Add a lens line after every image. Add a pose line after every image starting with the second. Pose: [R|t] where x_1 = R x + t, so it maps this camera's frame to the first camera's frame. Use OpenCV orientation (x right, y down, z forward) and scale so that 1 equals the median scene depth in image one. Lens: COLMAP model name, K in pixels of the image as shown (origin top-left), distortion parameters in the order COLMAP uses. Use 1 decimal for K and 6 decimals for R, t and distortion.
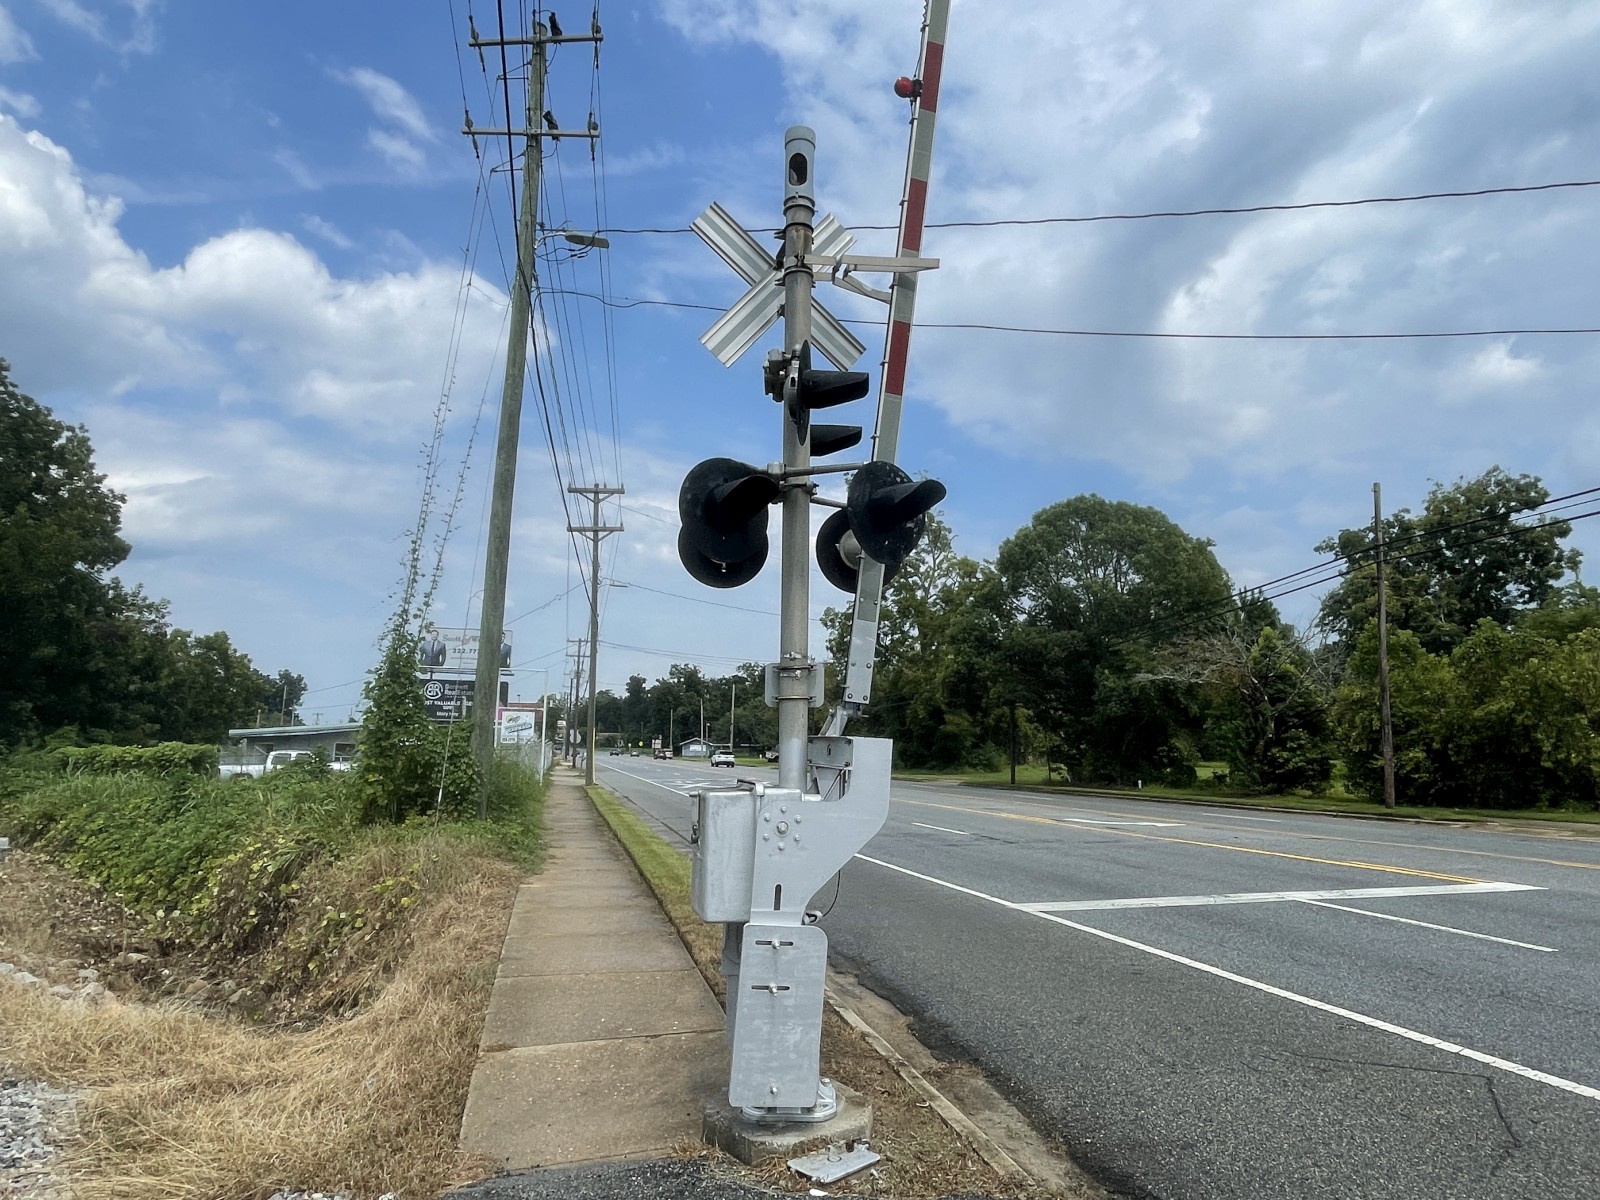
lens RADIAL K [[969.7, 0, 800.0], [0, 969.7, 600.0], [0, 0, 1]] dist [0.000730, -0.002020]
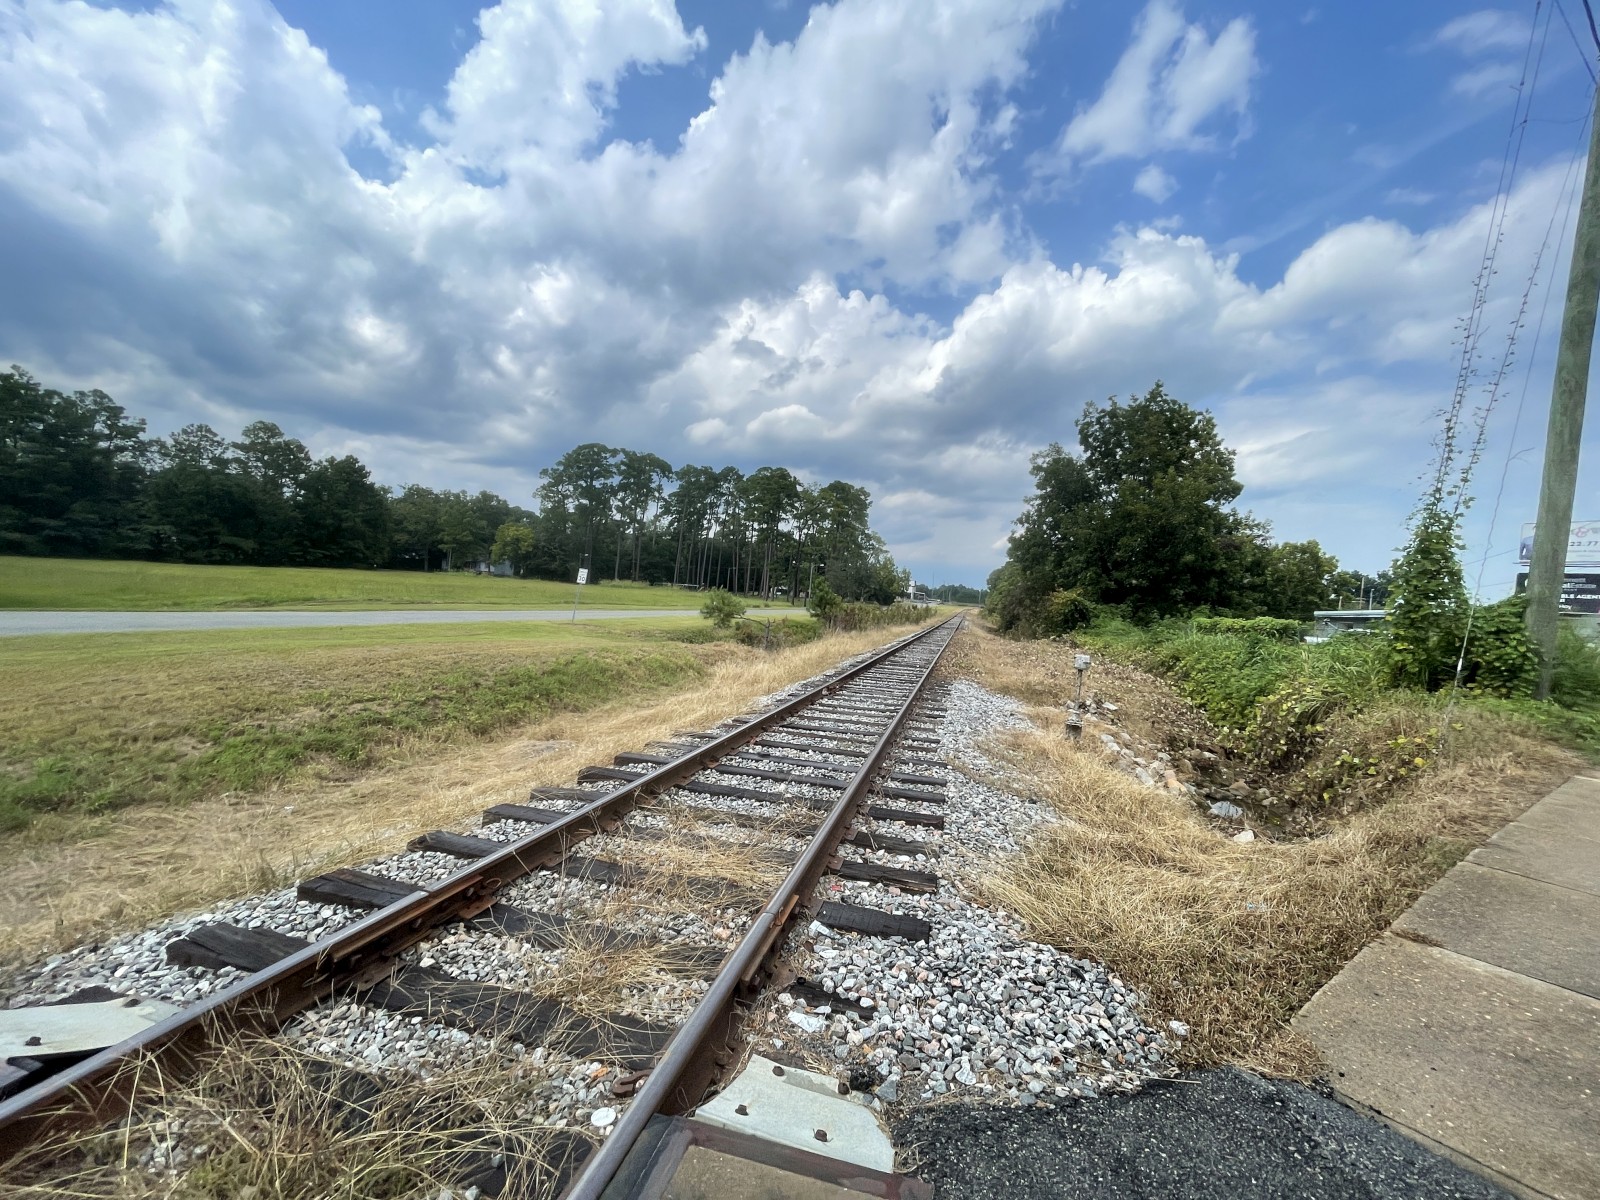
lens RADIAL K [[651.4, 0, 800.0], [0, 651.4, 600.0], [0, 0, 1]] dist [-0.032635, 0.010716]
pose [[0.333032, 0.021594, -0.942668, 0.007584], [0.082037, 0.995283, 0.051782, 0.036790], [0.939340, -0.094579, 0.329690, 0.126896]]
